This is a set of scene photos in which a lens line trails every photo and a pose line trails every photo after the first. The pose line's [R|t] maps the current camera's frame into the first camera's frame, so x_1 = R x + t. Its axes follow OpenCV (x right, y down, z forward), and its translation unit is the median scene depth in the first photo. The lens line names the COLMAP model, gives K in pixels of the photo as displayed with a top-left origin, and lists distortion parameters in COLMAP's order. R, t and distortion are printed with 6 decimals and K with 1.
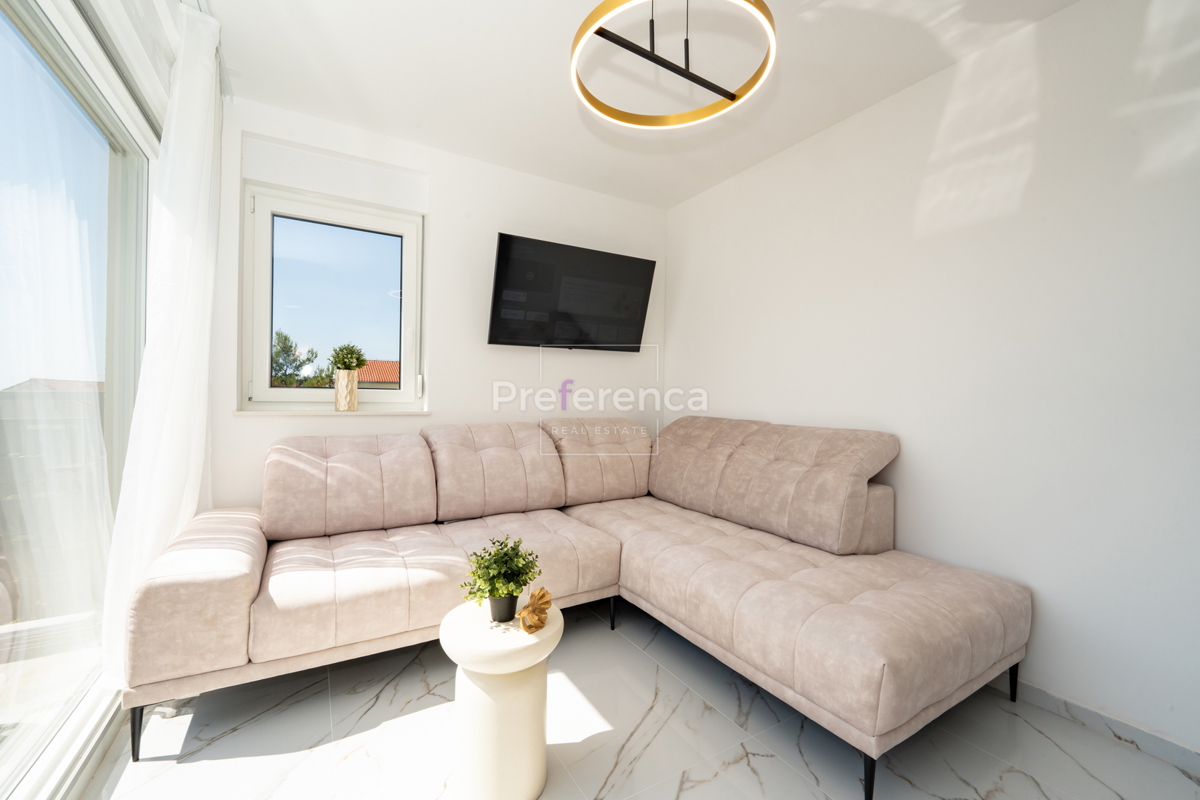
lens RADIAL K [[482.4, 0, 604.8], [0, 482.4, 401.5], [0, 0, 1]] dist [-0.000336, -0.008181]
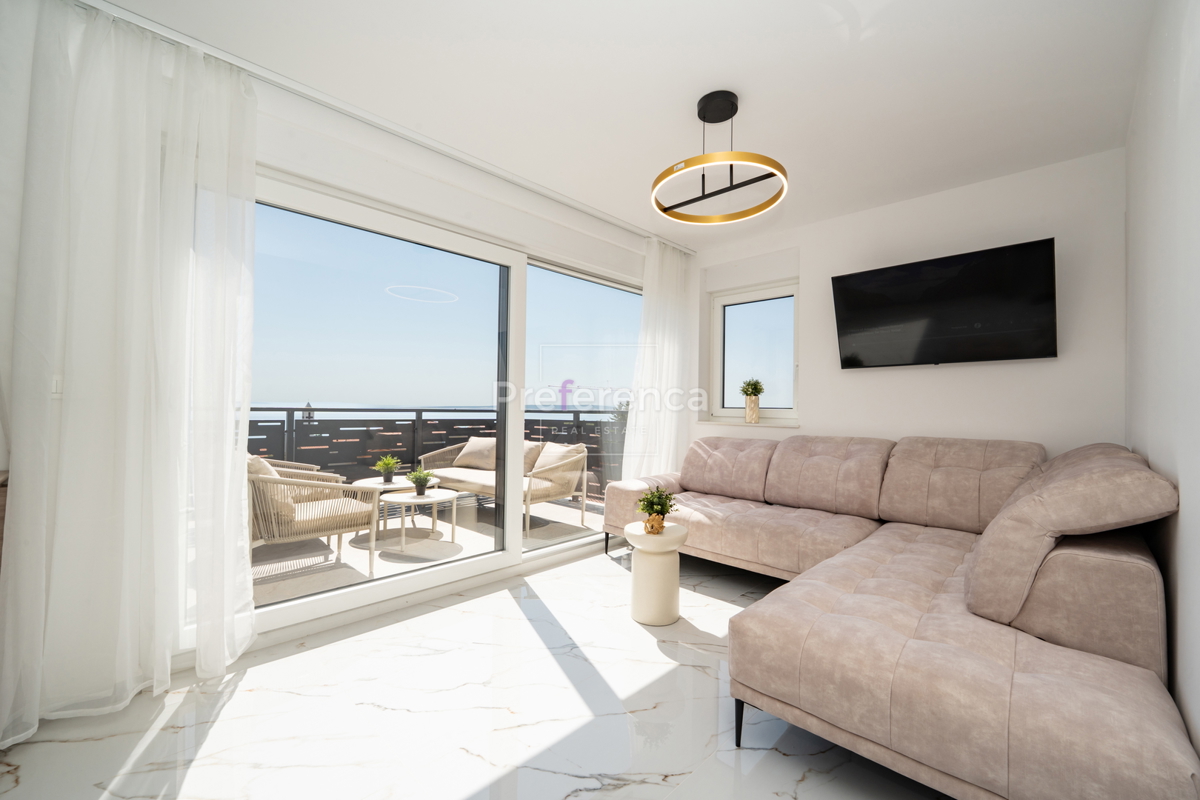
lens RADIAL K [[485.9, 0, 602.5], [0, 485.9, 400.2], [0, 0, 1]] dist [-0.009142, 0.000393]
pose [[0.255931, -0.025171, -0.966367, 0.848580], [-0.019906, 0.999312, -0.031301, 0.005412], [0.966490, 0.027248, 0.255254, 0.158523]]
